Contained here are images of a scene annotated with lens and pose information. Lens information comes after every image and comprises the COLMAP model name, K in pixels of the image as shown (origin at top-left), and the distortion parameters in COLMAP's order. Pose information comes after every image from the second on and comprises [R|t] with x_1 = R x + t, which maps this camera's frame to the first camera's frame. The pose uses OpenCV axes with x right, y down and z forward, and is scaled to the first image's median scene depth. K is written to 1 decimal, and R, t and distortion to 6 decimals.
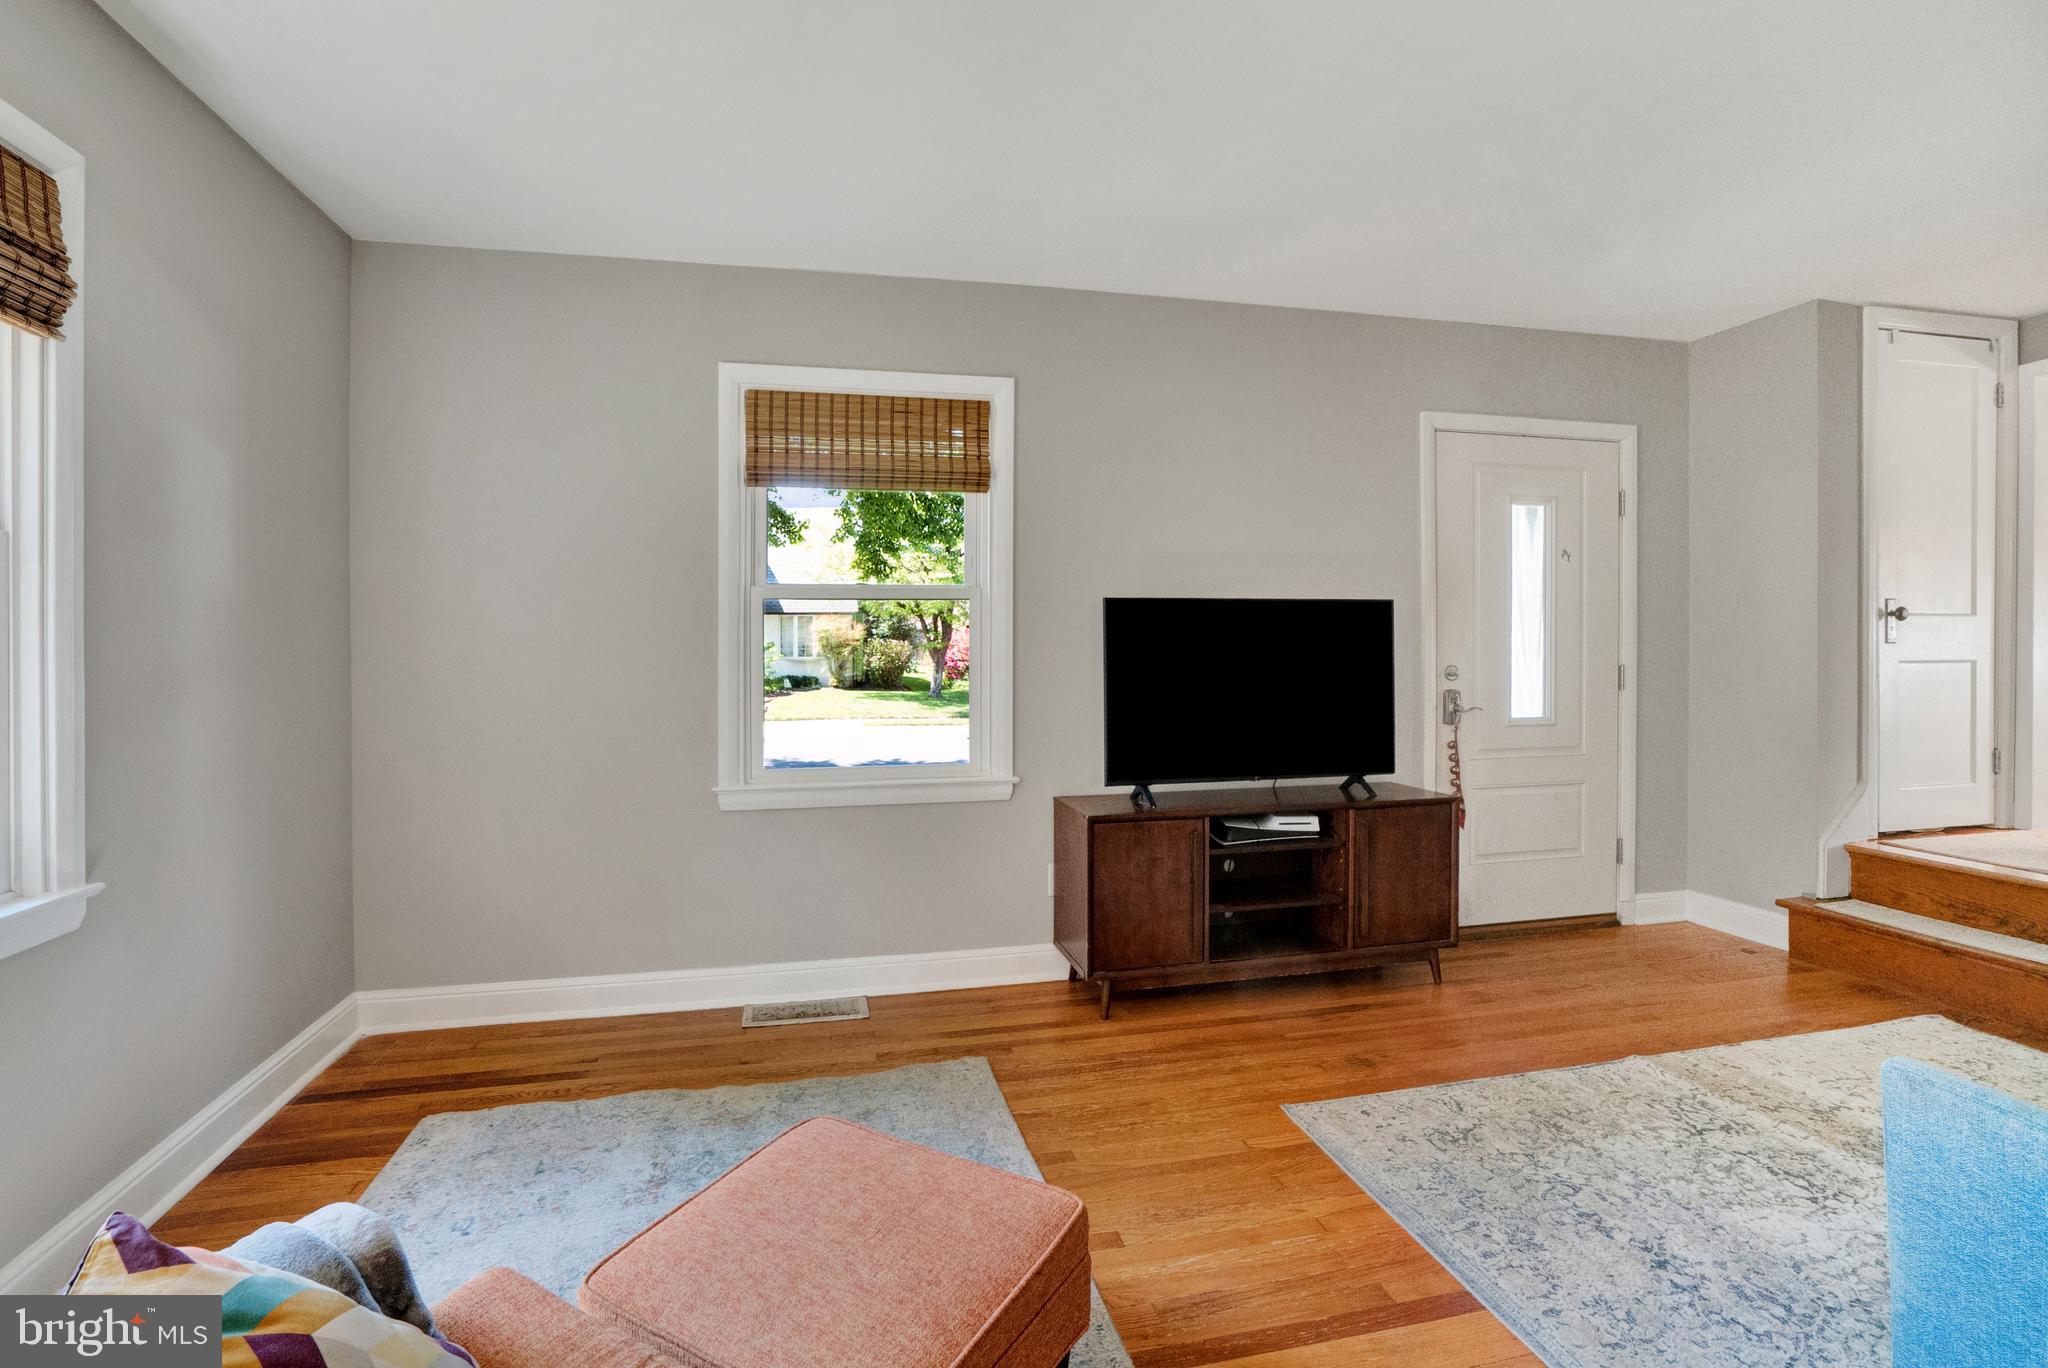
lens RADIAL K [[978.9, 0, 1033.3], [0, 978.9, 666.8], [0, 0, 1]] dist [-0.031567, 0.002893]
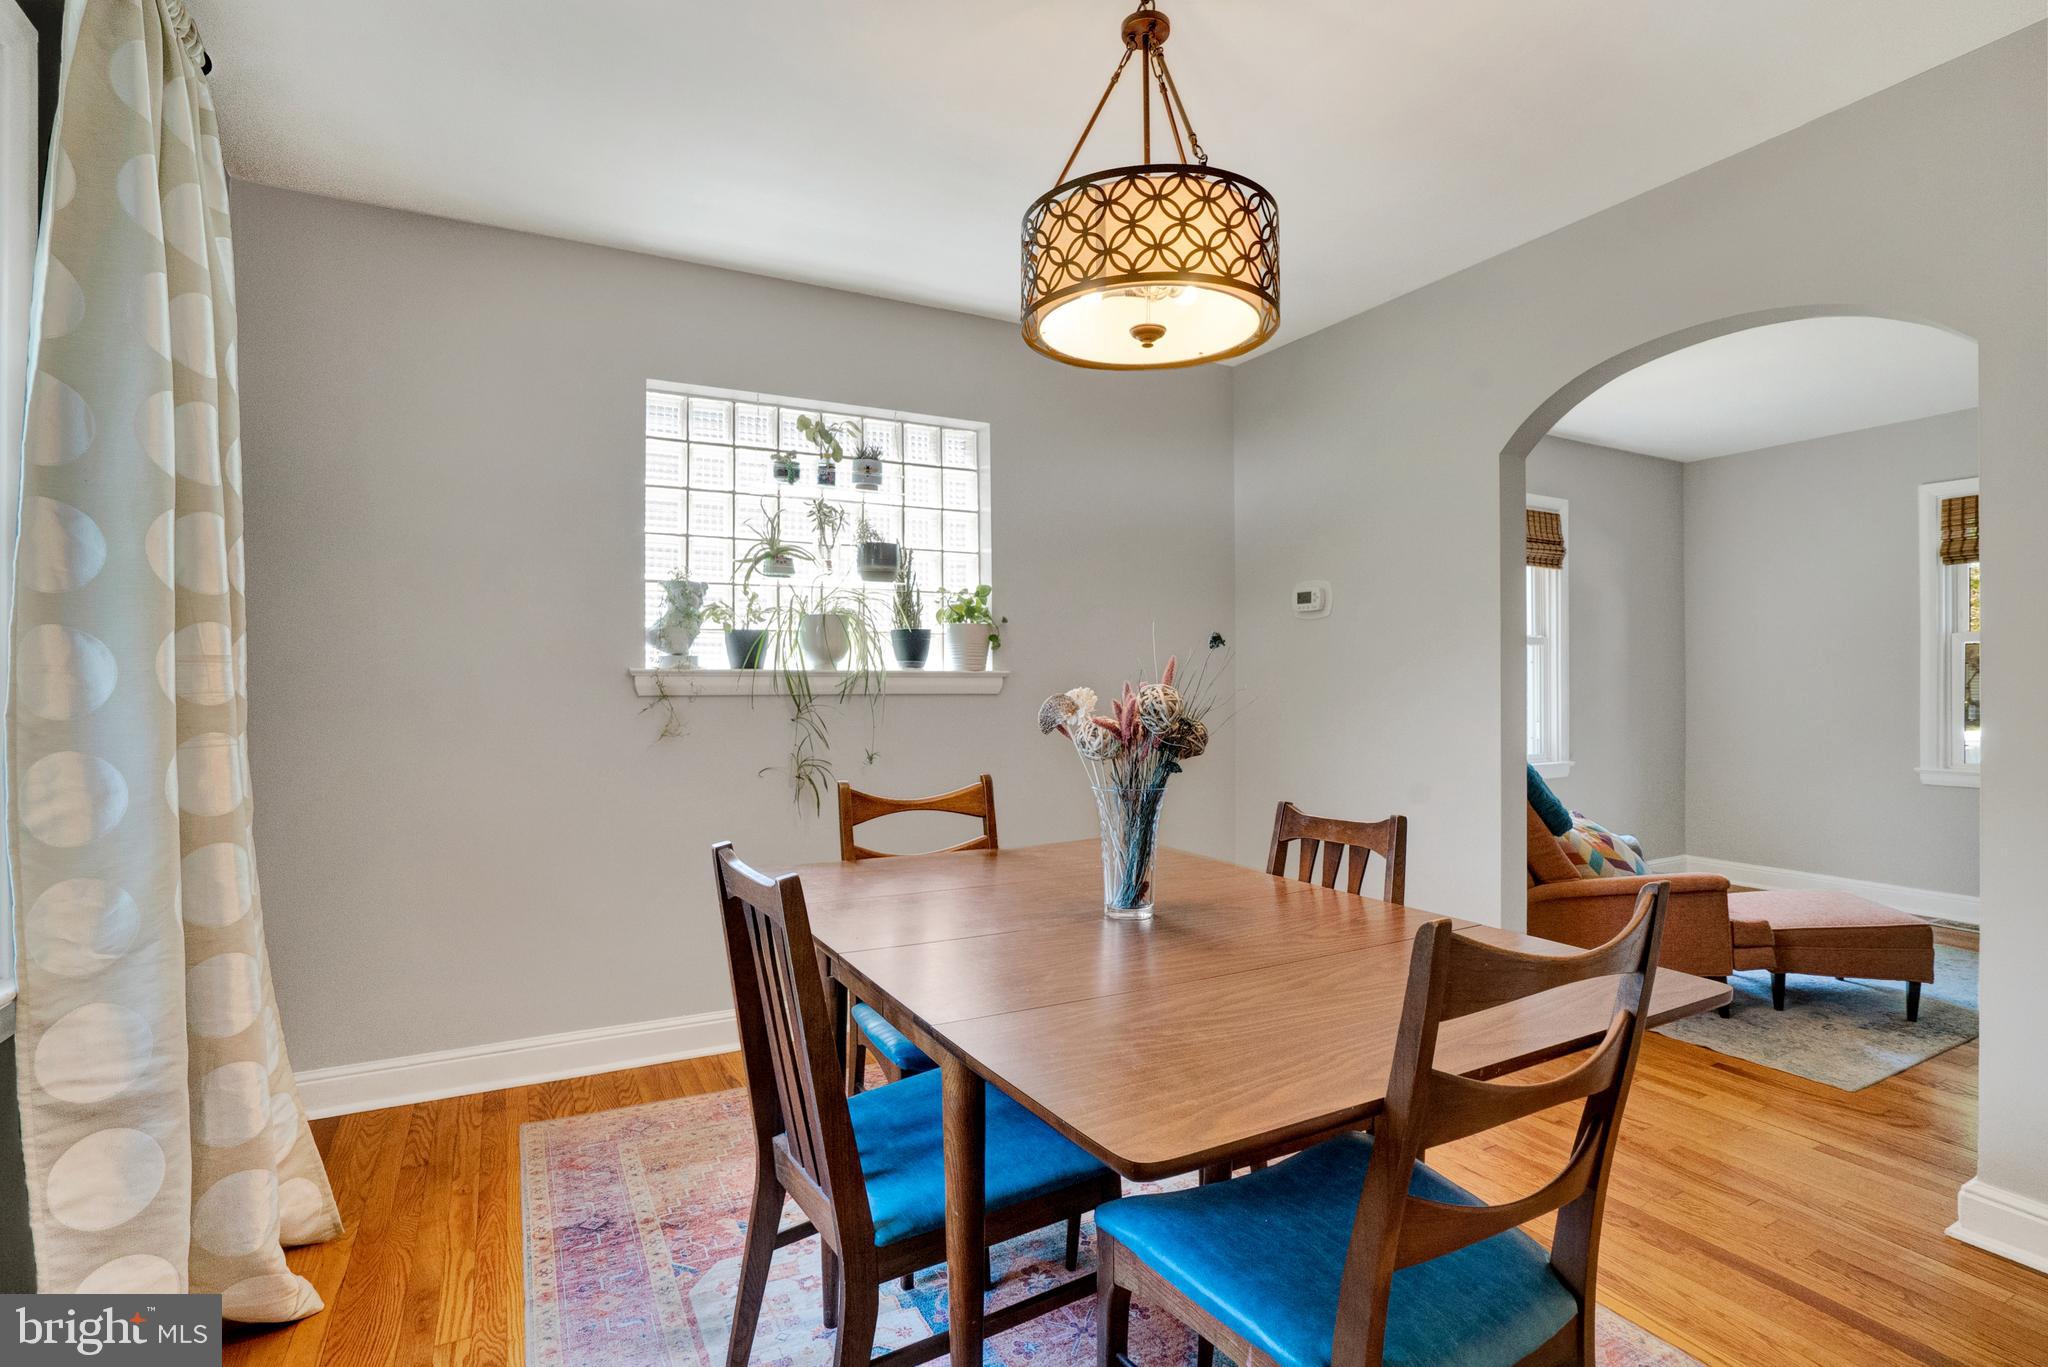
lens RADIAL K [[978.9, 0, 1009.5], [0, 978.9, 687.3], [0, 0, 1]] dist [-0.031567, 0.002893]
pose [[0.248570, -0.002951, -0.968609, 1.020773], [-0.003671, 0.999985, -0.003989, 0.012401], [0.968607, 0.004547, 0.248556, -0.985401]]
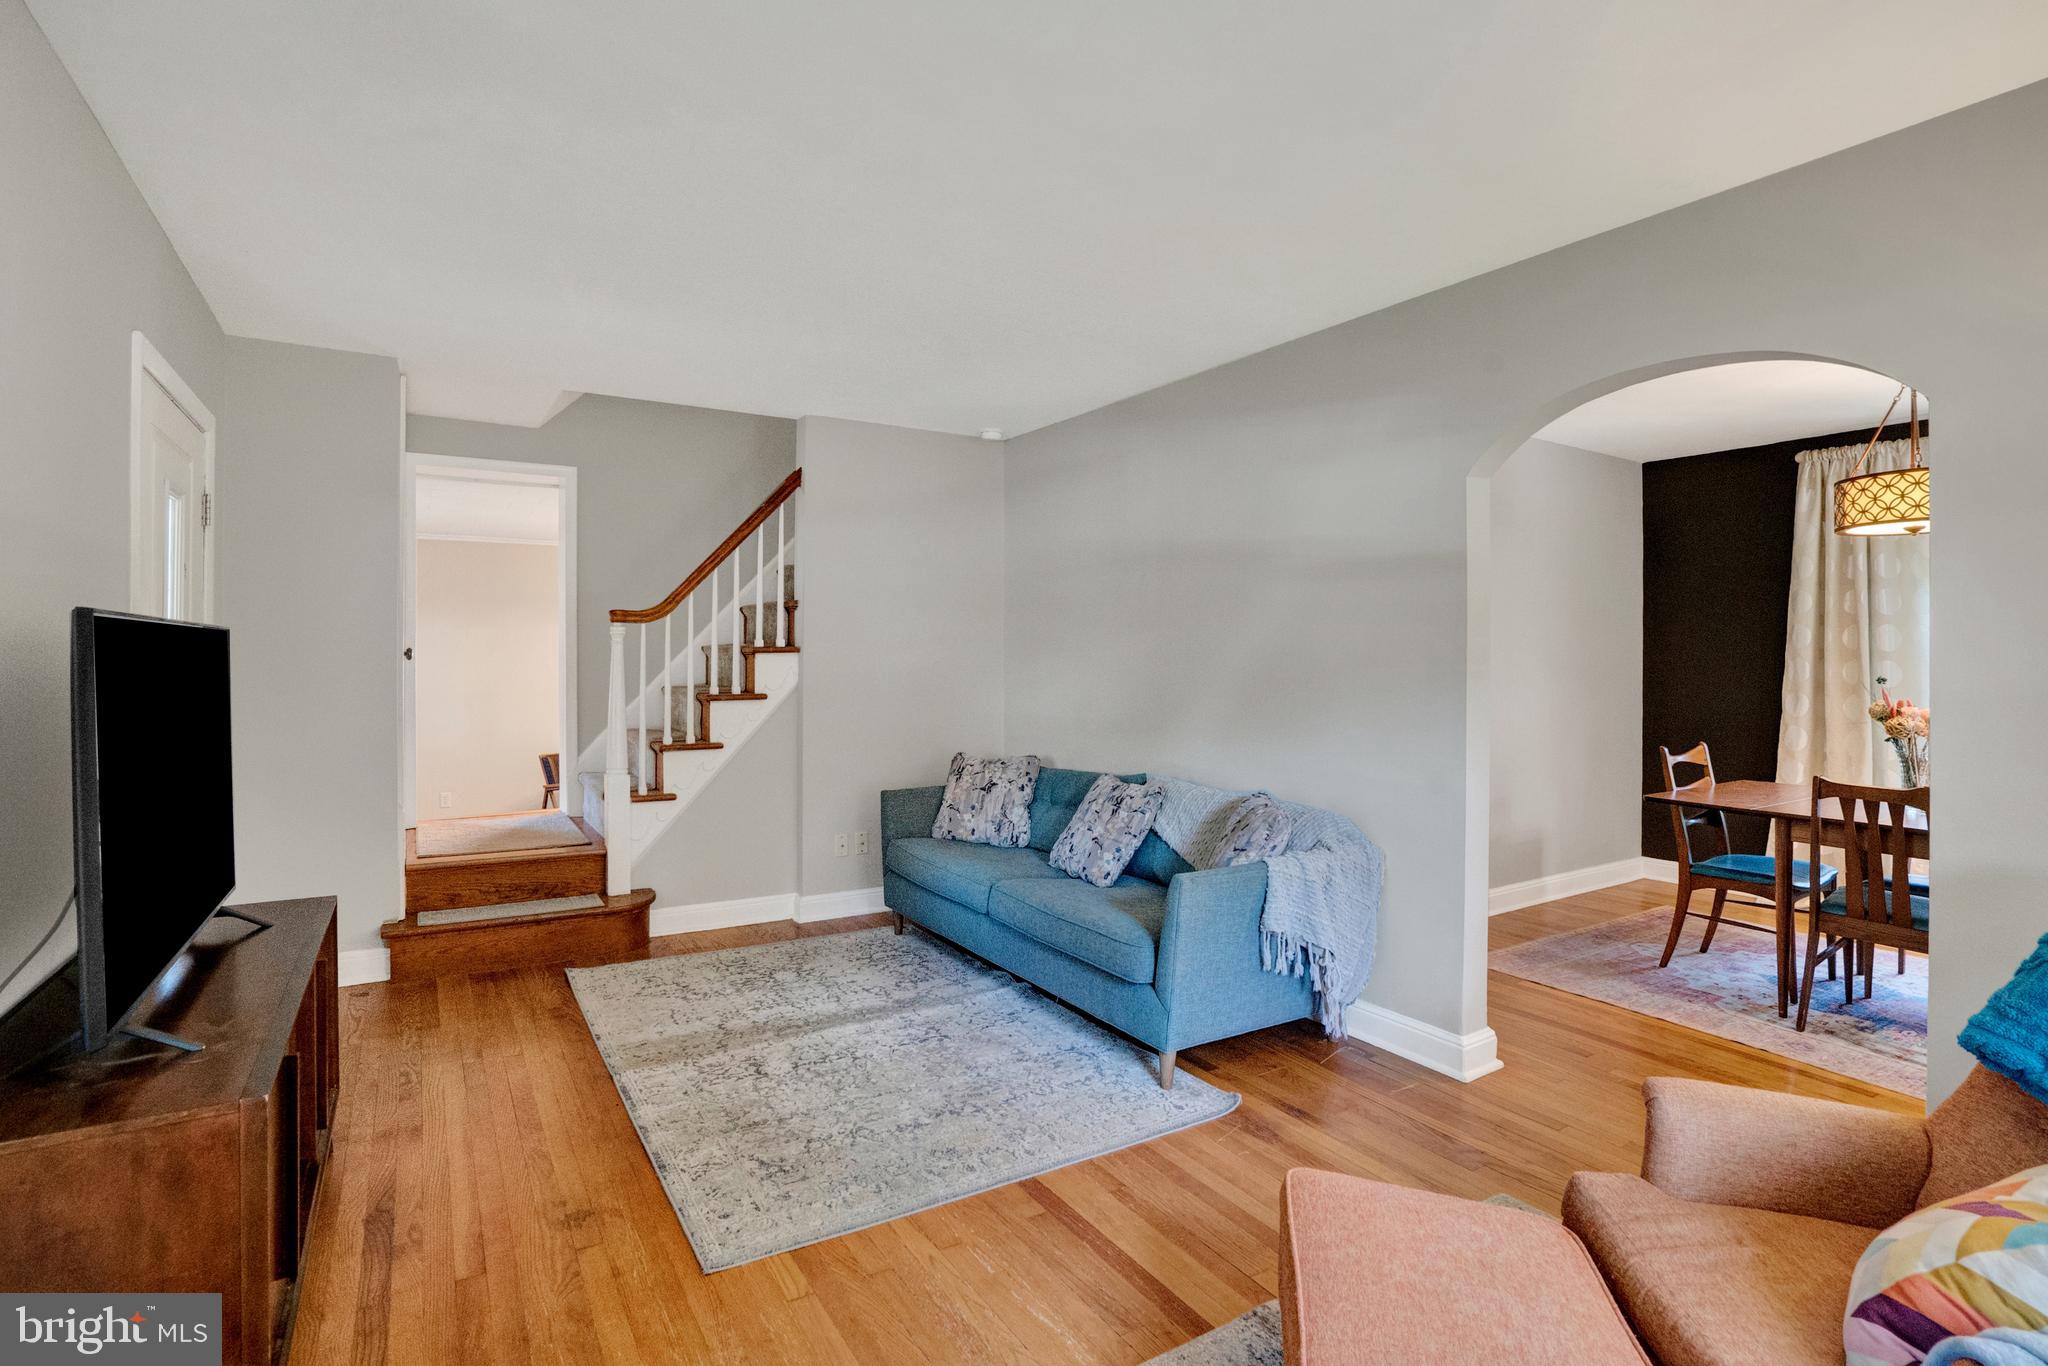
lens RADIAL K [[978.9, 0, 995.3], [0, 978.9, 642.1], [0, 0, 1]] dist [-0.031567, 0.002893]
pose [[-0.300823, 0.021411, 0.953440, -0.644578], [0.010112, 0.999763, -0.019261, -0.063748], [-0.953626, 0.003847, -0.300968, 1.080726]]
